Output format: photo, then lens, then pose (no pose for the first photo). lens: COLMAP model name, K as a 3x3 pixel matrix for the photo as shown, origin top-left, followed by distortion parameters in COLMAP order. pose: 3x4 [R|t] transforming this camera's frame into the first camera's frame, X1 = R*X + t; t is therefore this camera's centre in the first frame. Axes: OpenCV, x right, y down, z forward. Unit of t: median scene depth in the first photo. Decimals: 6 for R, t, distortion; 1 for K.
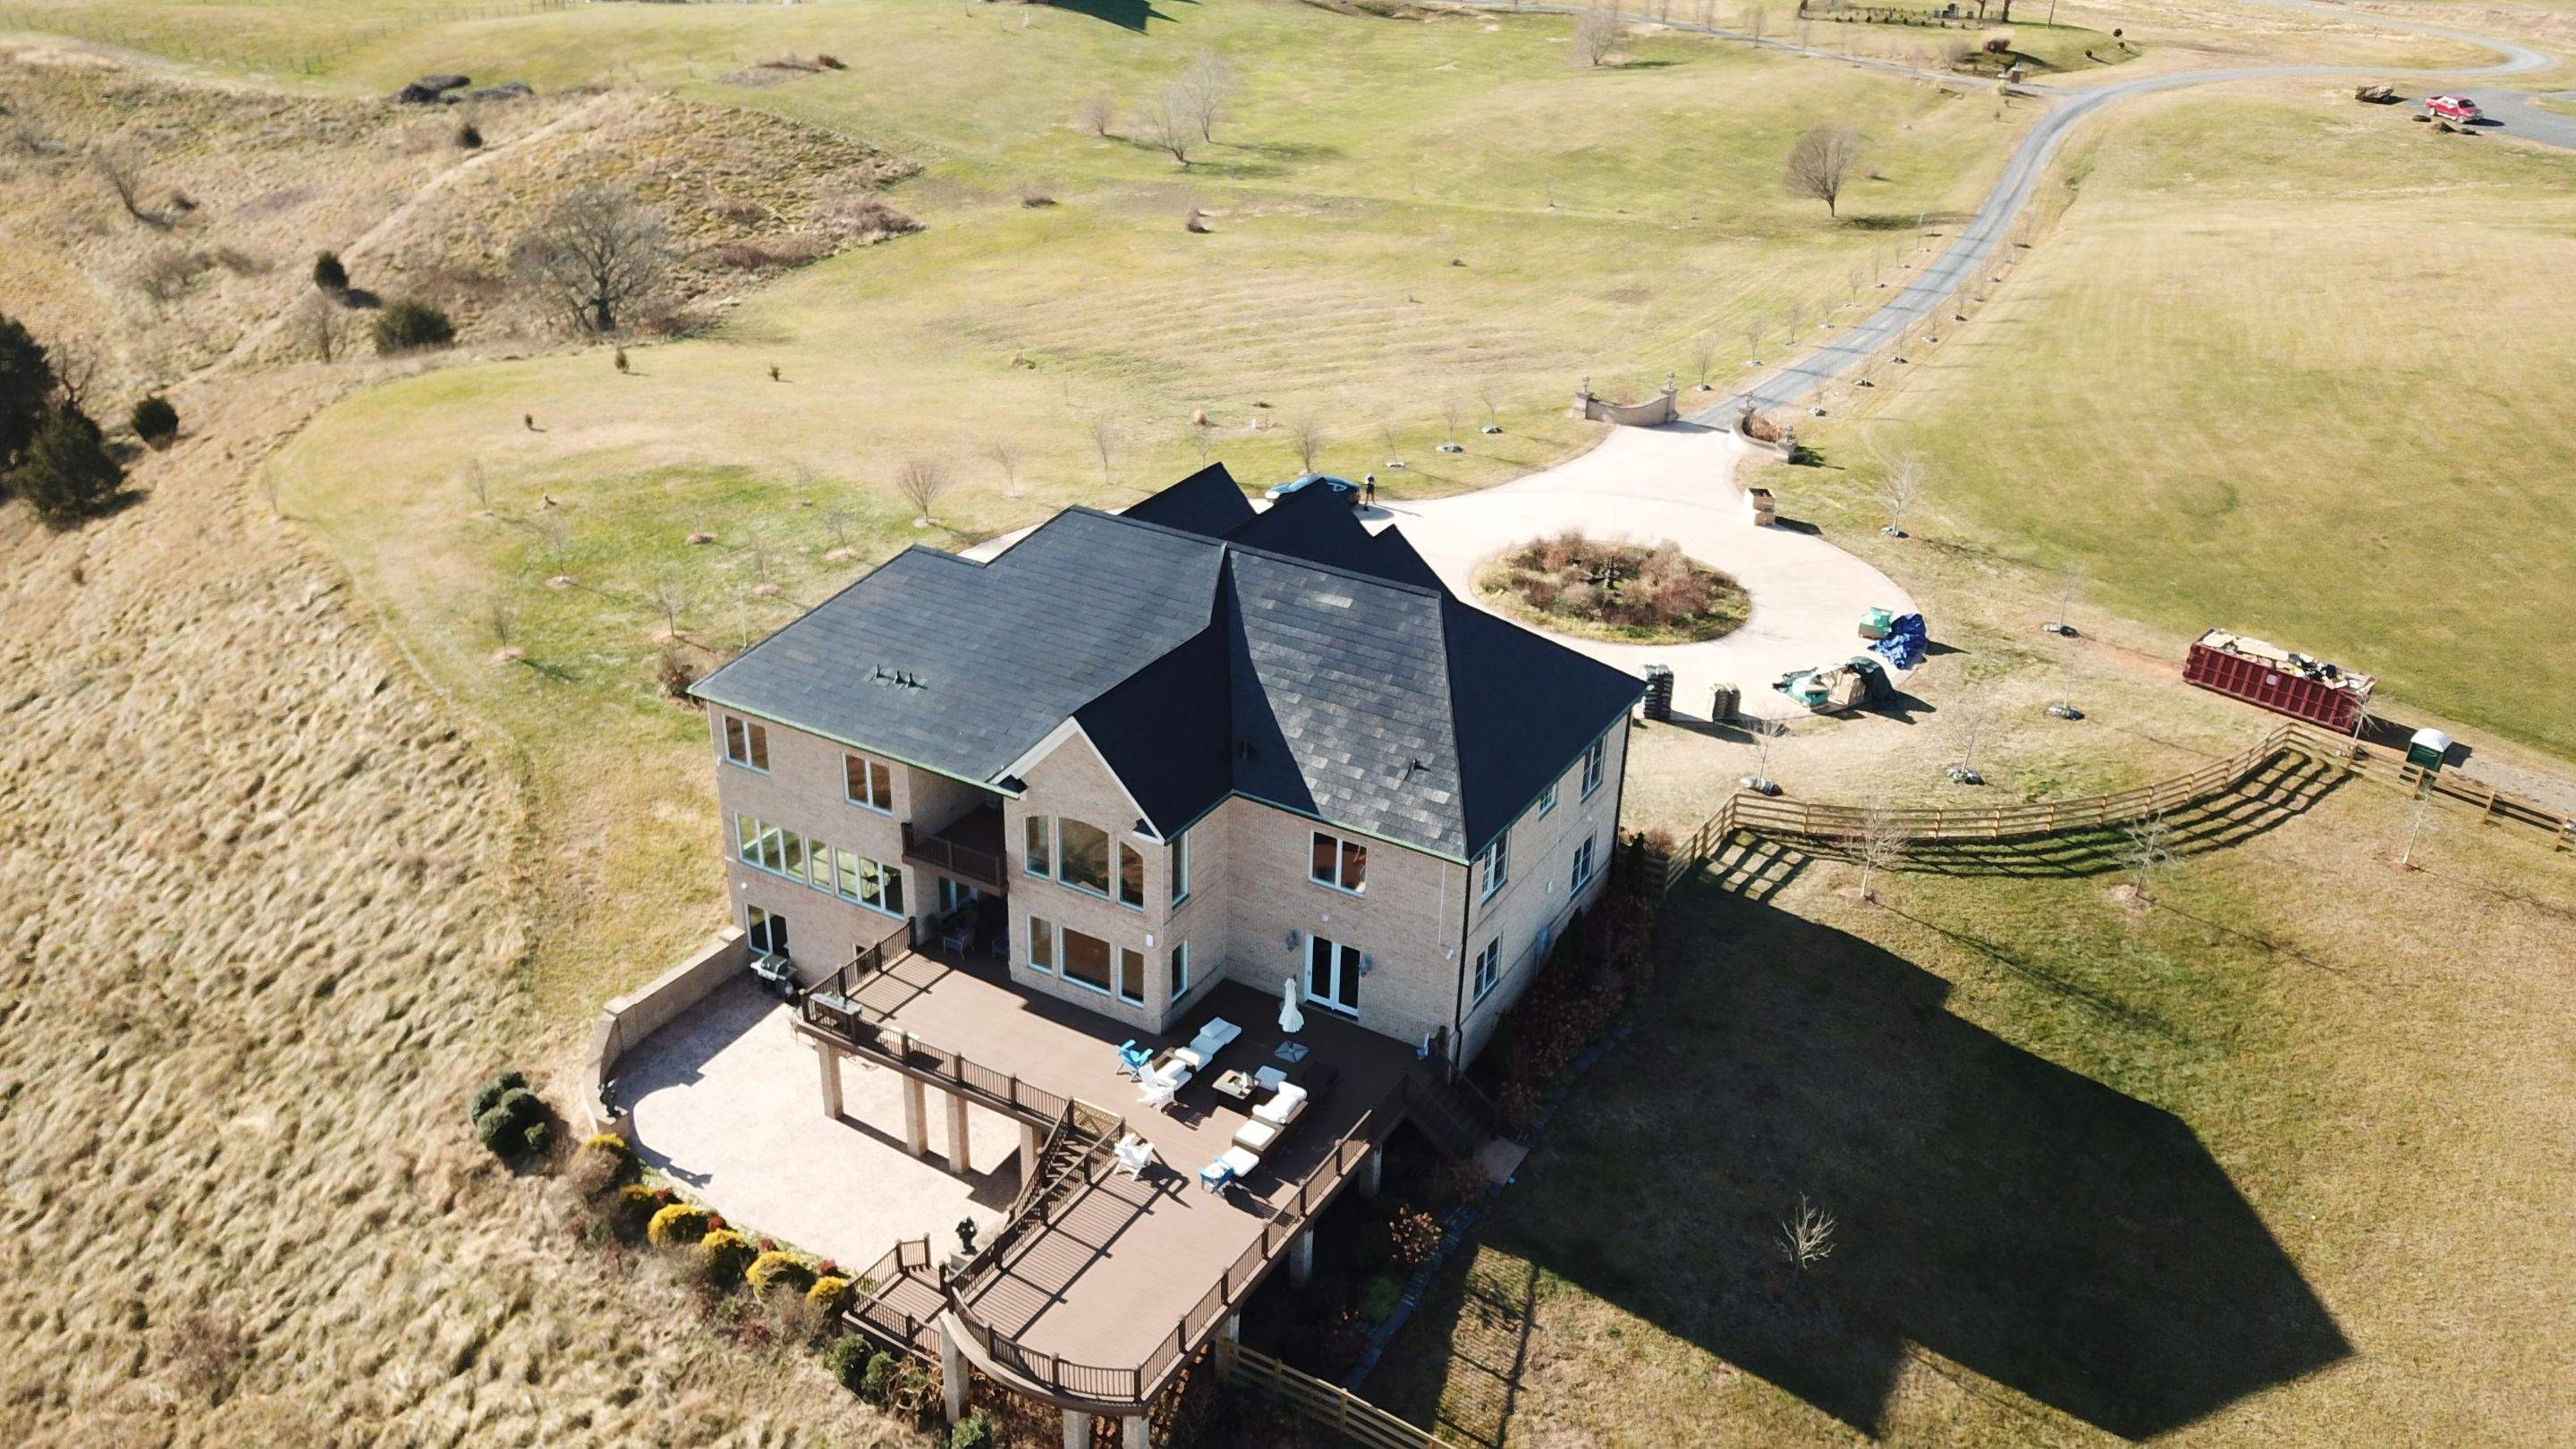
lens RADIAL K [[1988.0, 0, 1261.6], [0, 1988.0, 747.0], [0, 0, 1]] dist [-0.003963, 0.009486]
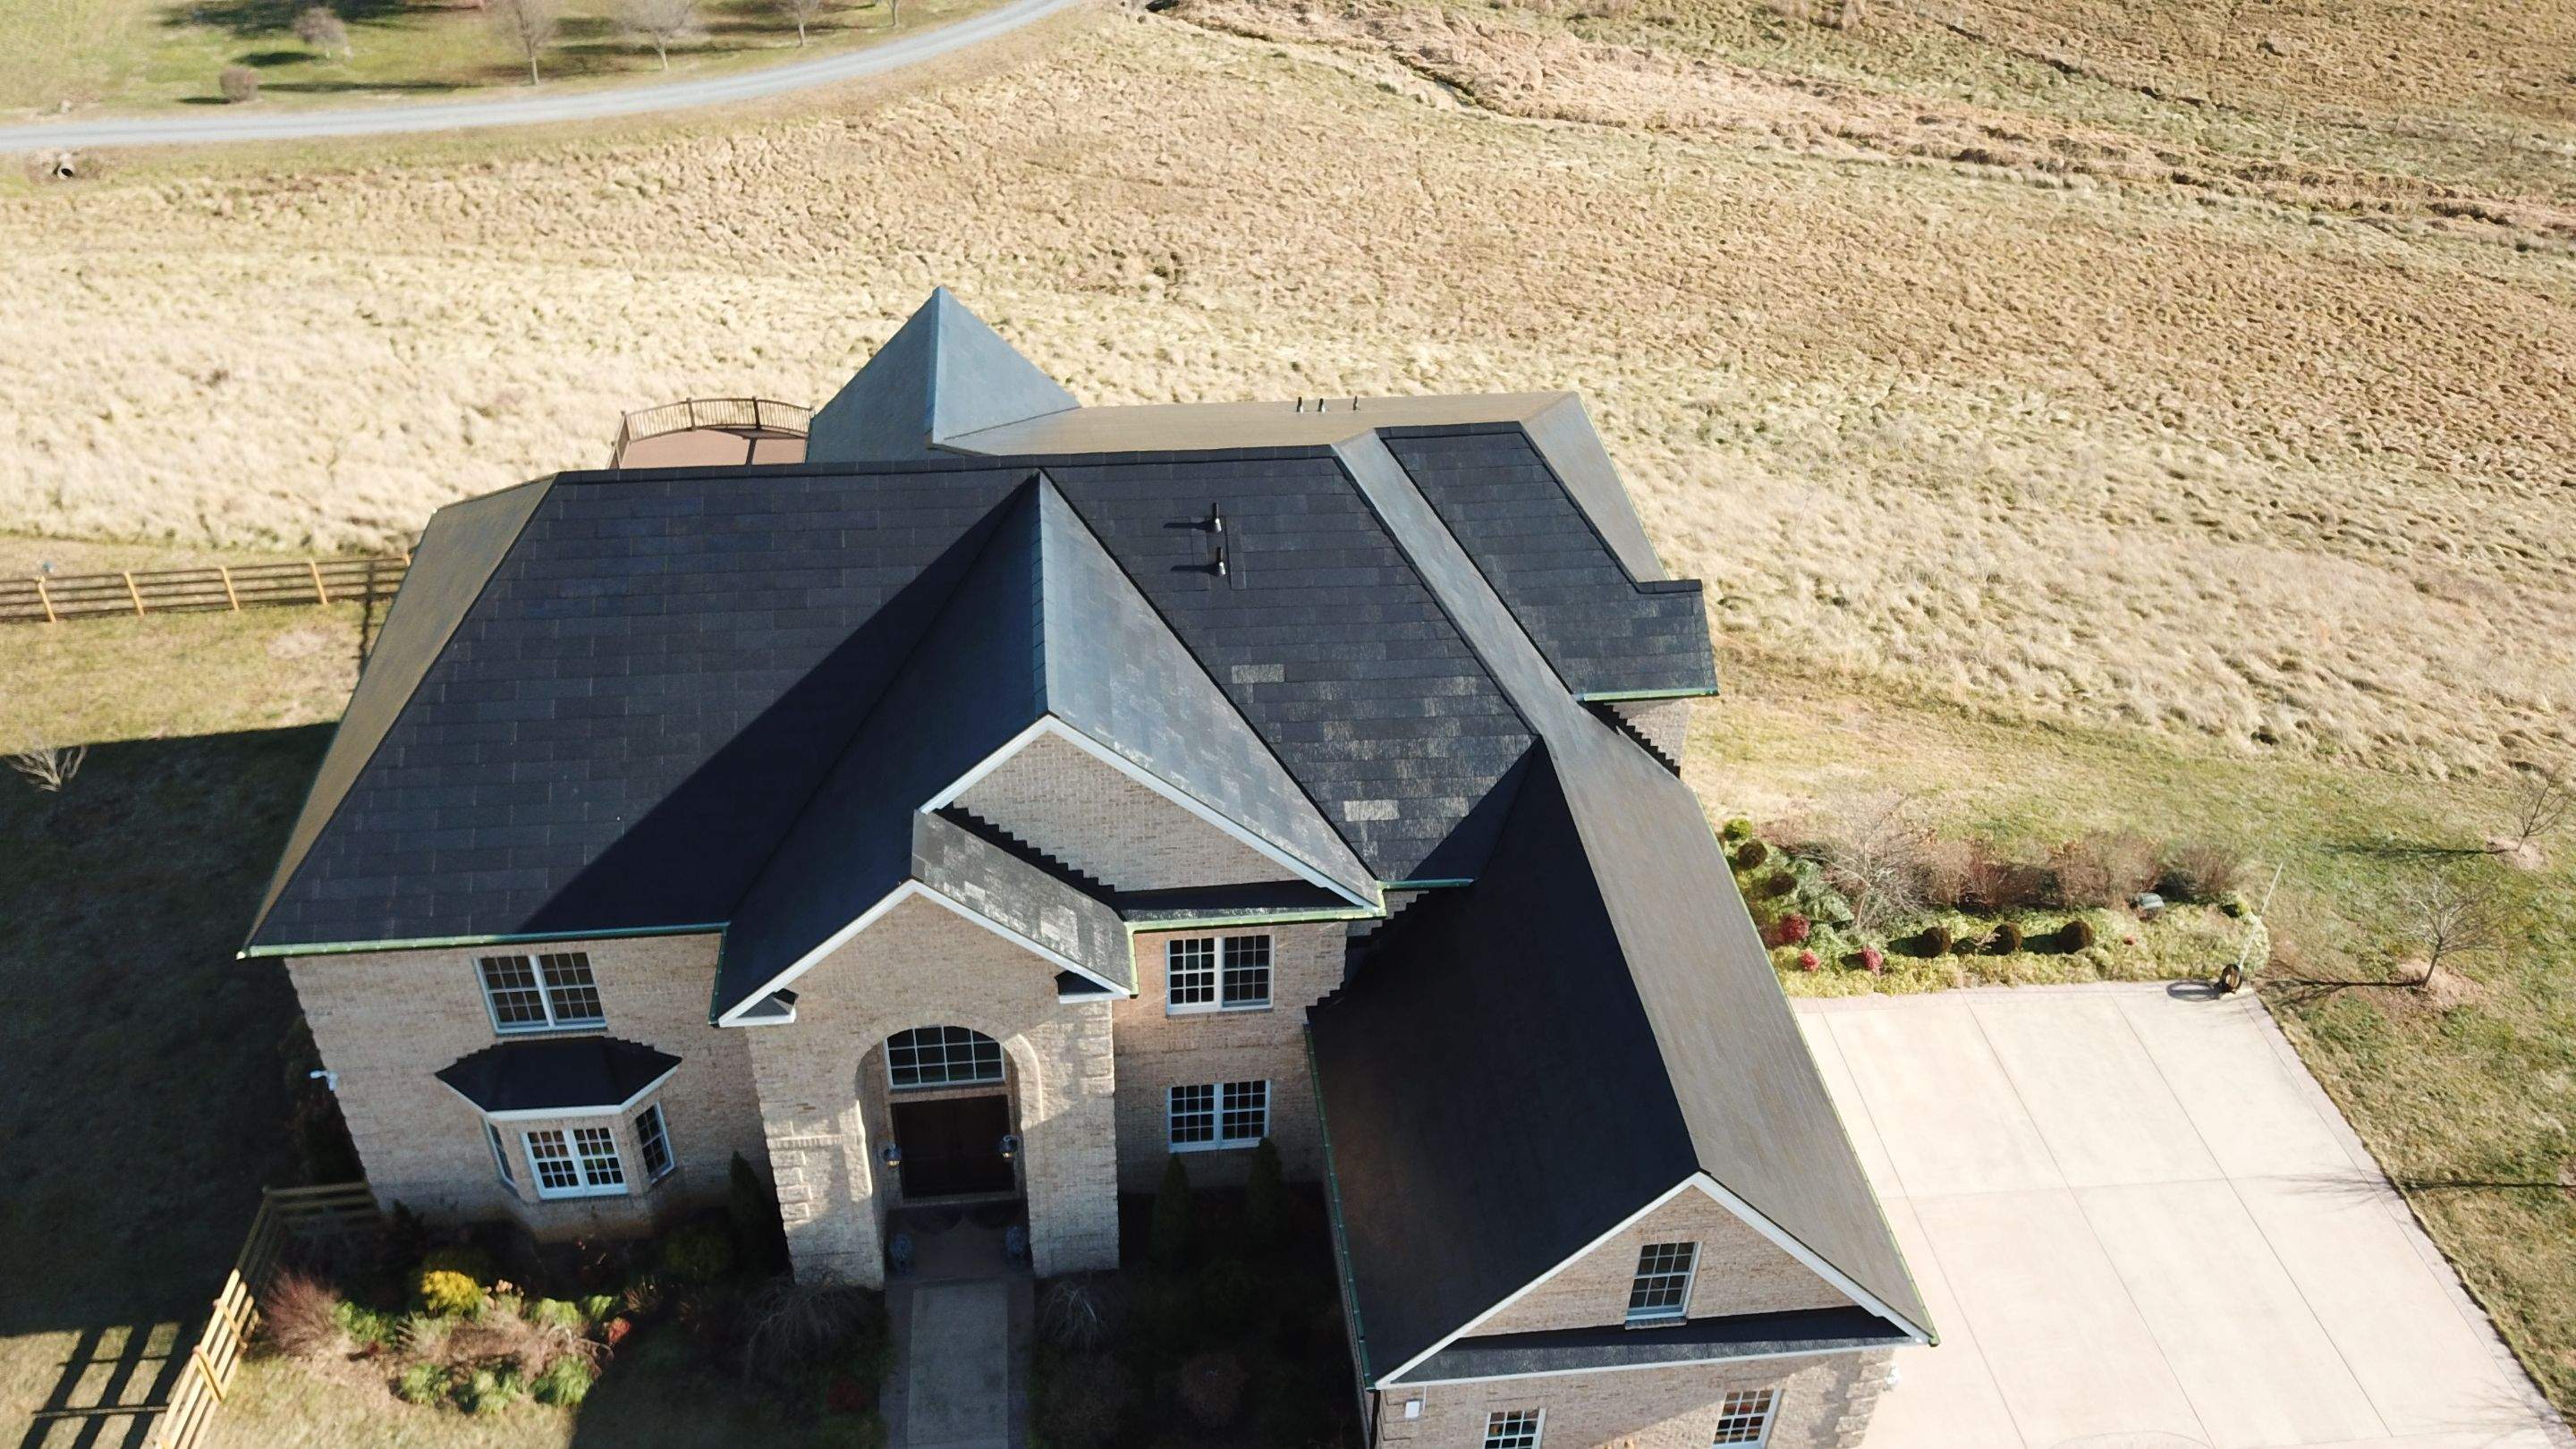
lens RADIAL K [[1988.0, 0, 1261.6], [0, 1988.0, 747.0], [0, 0, 1]] dist [-0.003963, 0.009486]
pose [[-0.796174, 0.344705, -0.497278, 0.275721], [-0.304620, 0.481752, 0.821658, -0.655036], [0.522794, 0.805664, -0.278554, 1.506483]]
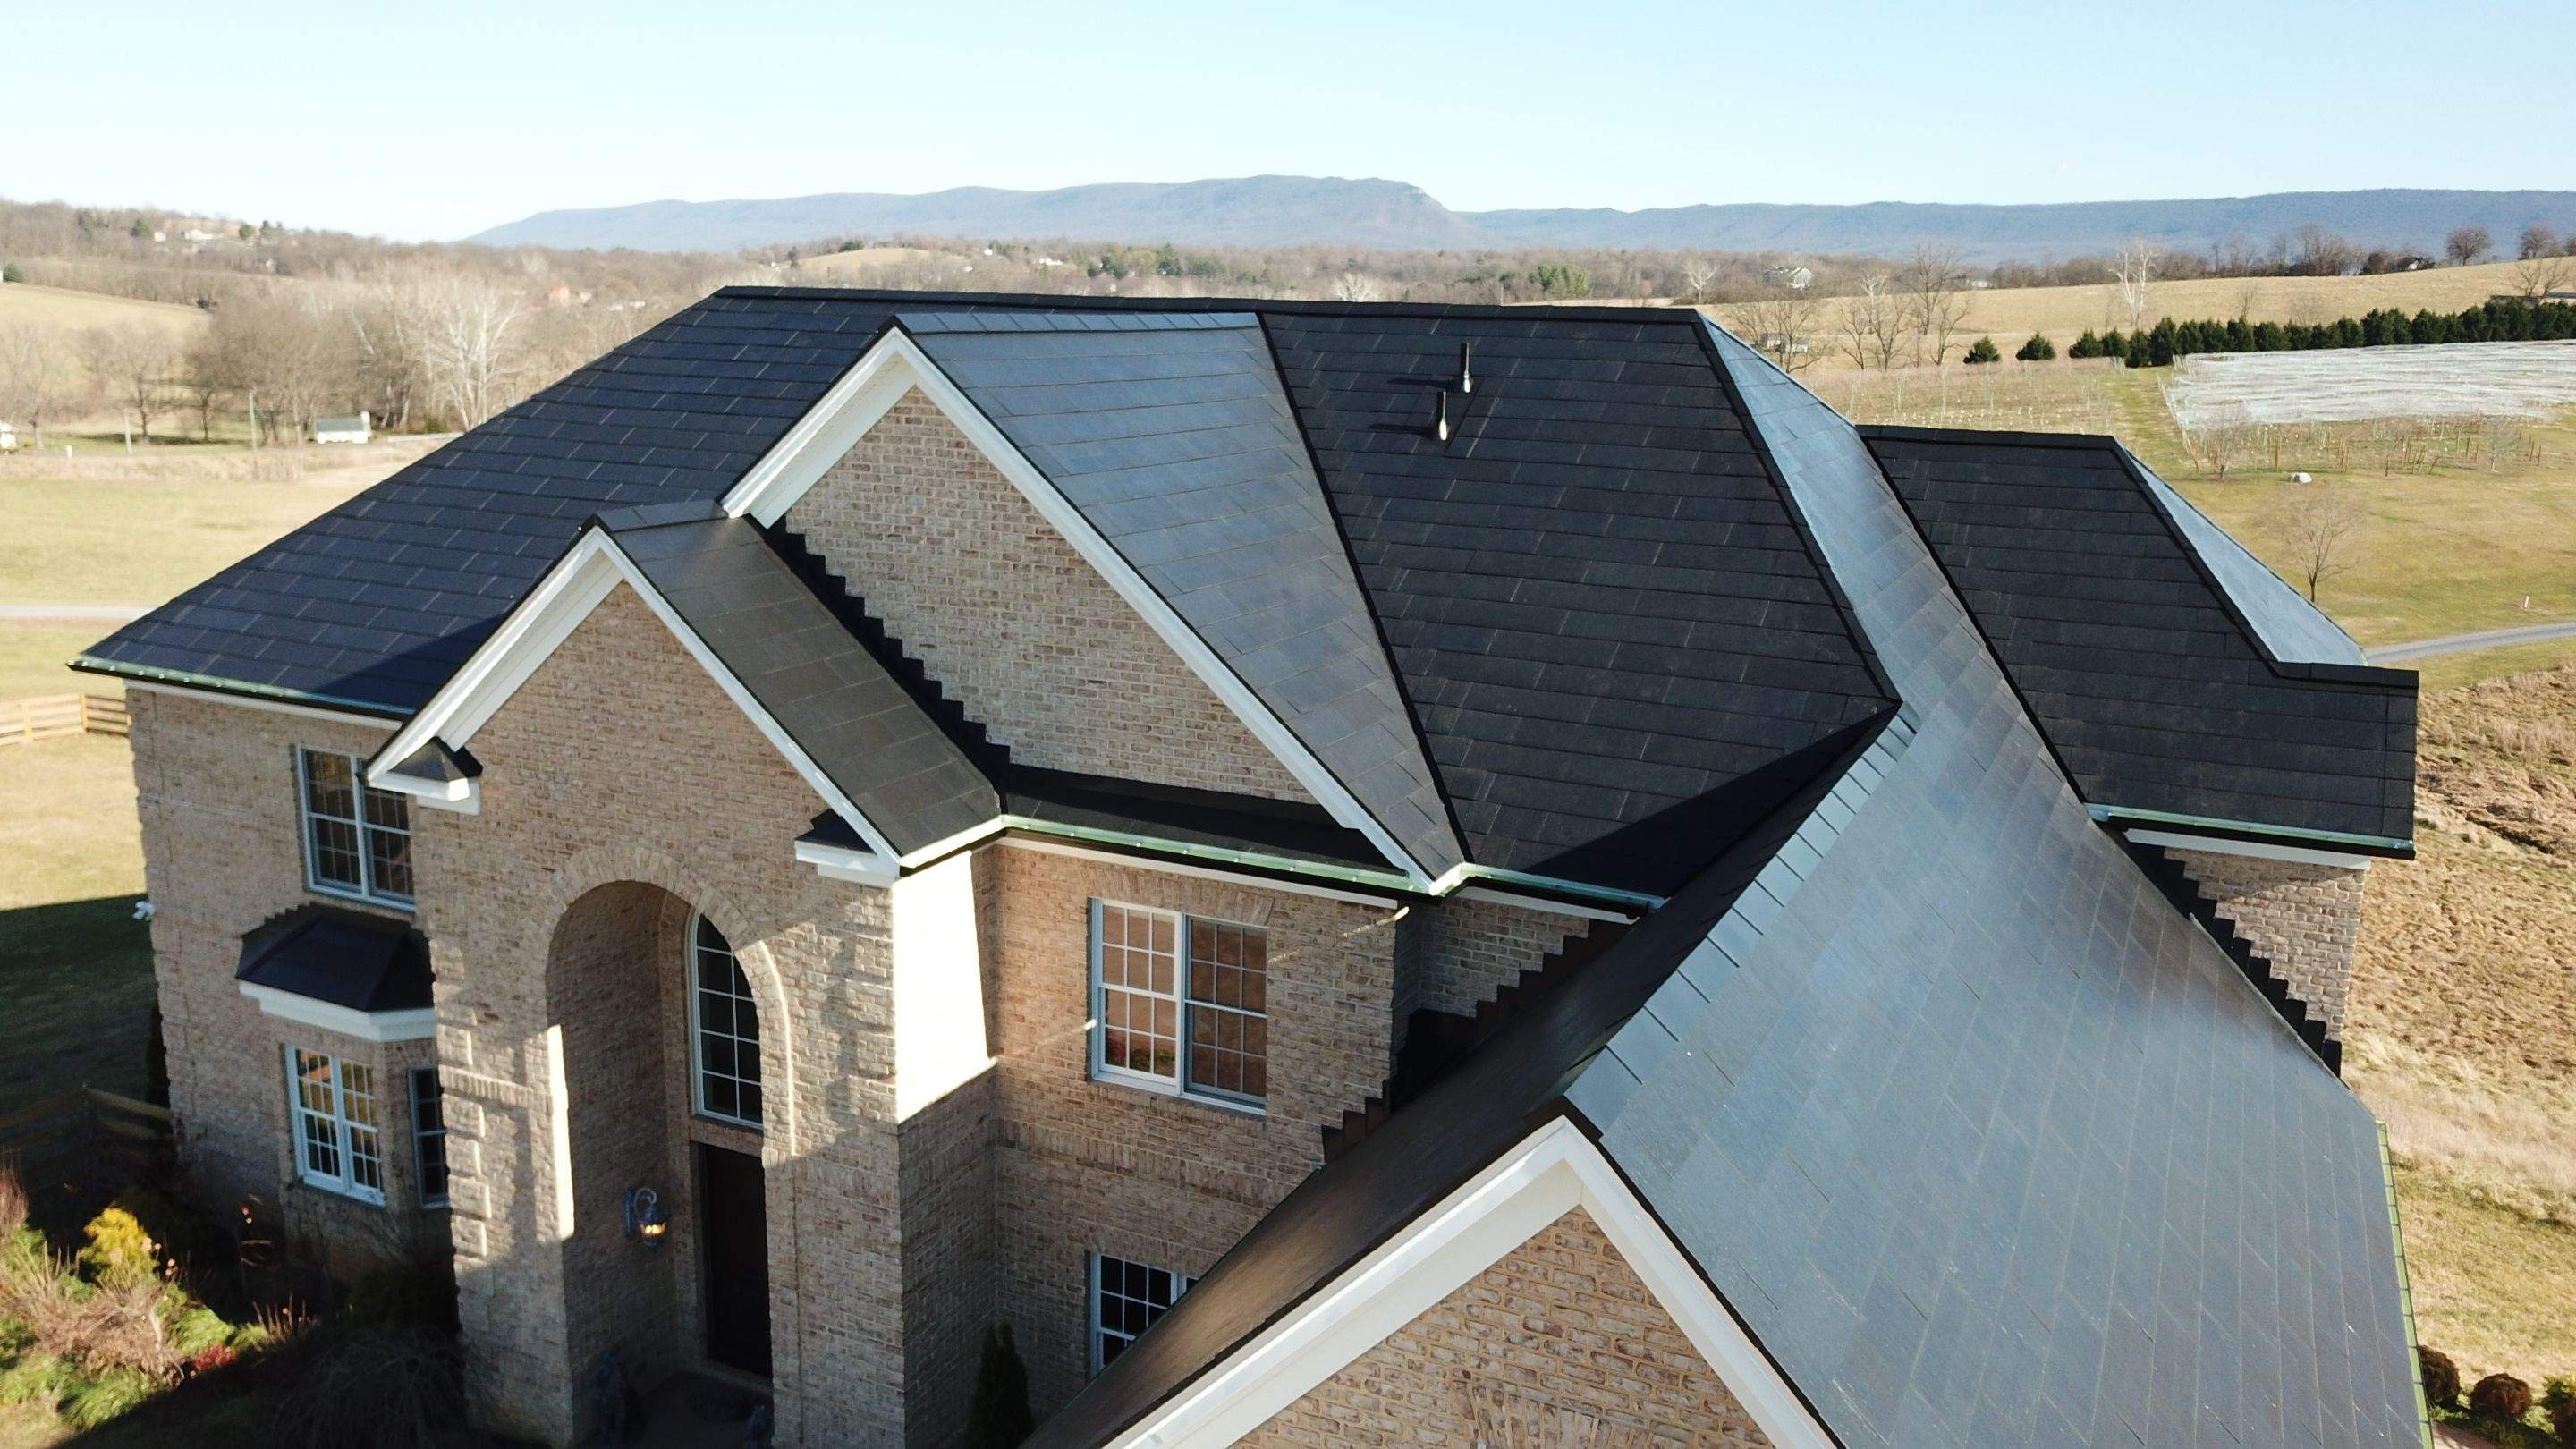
lens RADIAL K [[1988.0, 0, 1261.6], [0, 1988.0, 747.0], [0, 0, 1]] dist [-0.003963, 0.009486]
pose [[-0.995028, -0.011570, -0.098920, 0.012771], [-0.073179, 0.758660, 0.647364, -0.346453], [0.067557, 0.651384, -0.755734, 1.612810]]
